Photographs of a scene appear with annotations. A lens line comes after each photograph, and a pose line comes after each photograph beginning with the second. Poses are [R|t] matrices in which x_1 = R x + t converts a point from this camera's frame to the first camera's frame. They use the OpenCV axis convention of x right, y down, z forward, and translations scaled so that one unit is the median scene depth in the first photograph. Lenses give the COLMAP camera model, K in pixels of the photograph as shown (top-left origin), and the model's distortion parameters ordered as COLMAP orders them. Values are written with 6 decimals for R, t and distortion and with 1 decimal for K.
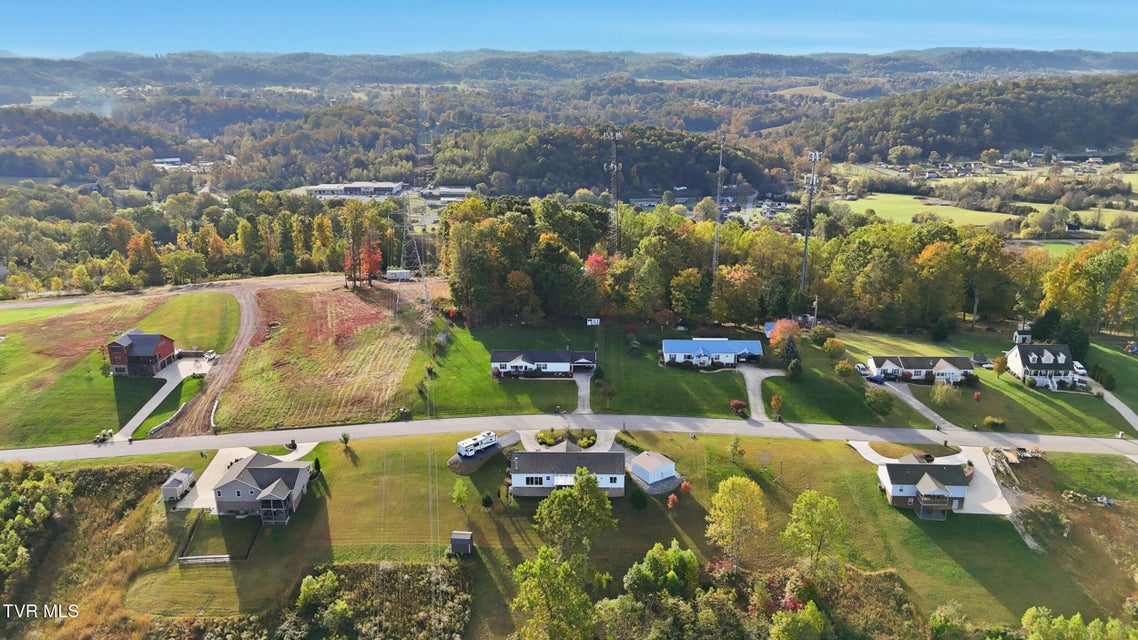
lens RADIAL K [[830.8, 0, 574.1], [0, 830.8, 316.4], [0, 0, 1]] dist [0.091941, -0.095232]
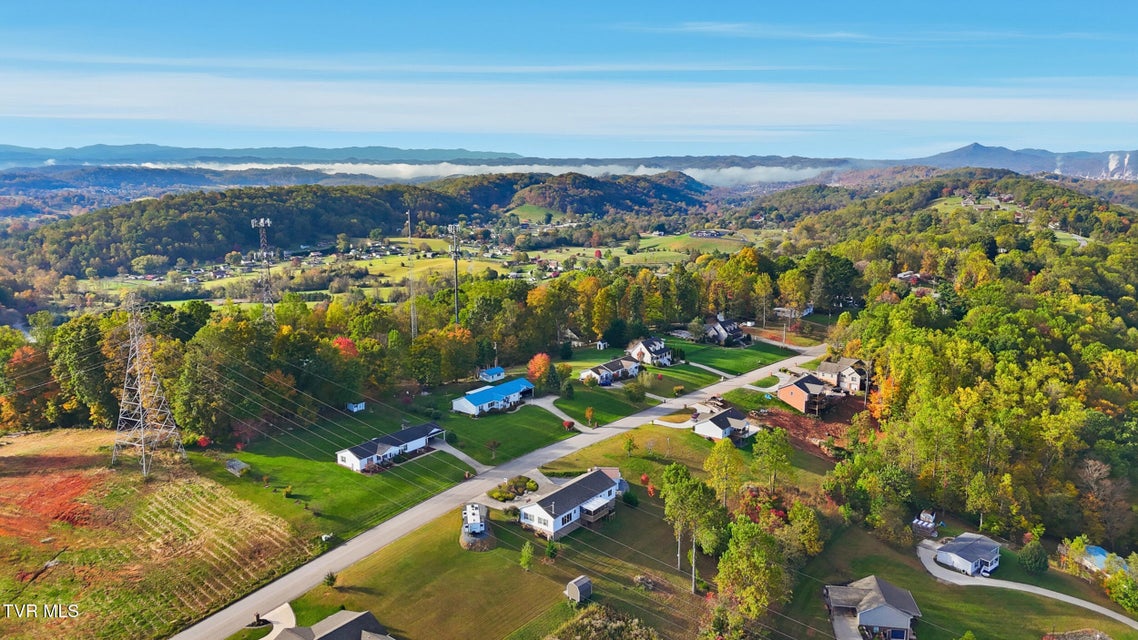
lens RADIAL K [[830.8, 0, 574.1], [0, 830.8, 316.4], [0, 0, 1]] dist [0.091941, -0.095232]
pose [[0.571443, -0.148365, 0.807119, -0.585647], [0.254383, 0.967101, -0.002332, -0.028529], [-0.780219, 0.206650, 0.590385, 0.230172]]
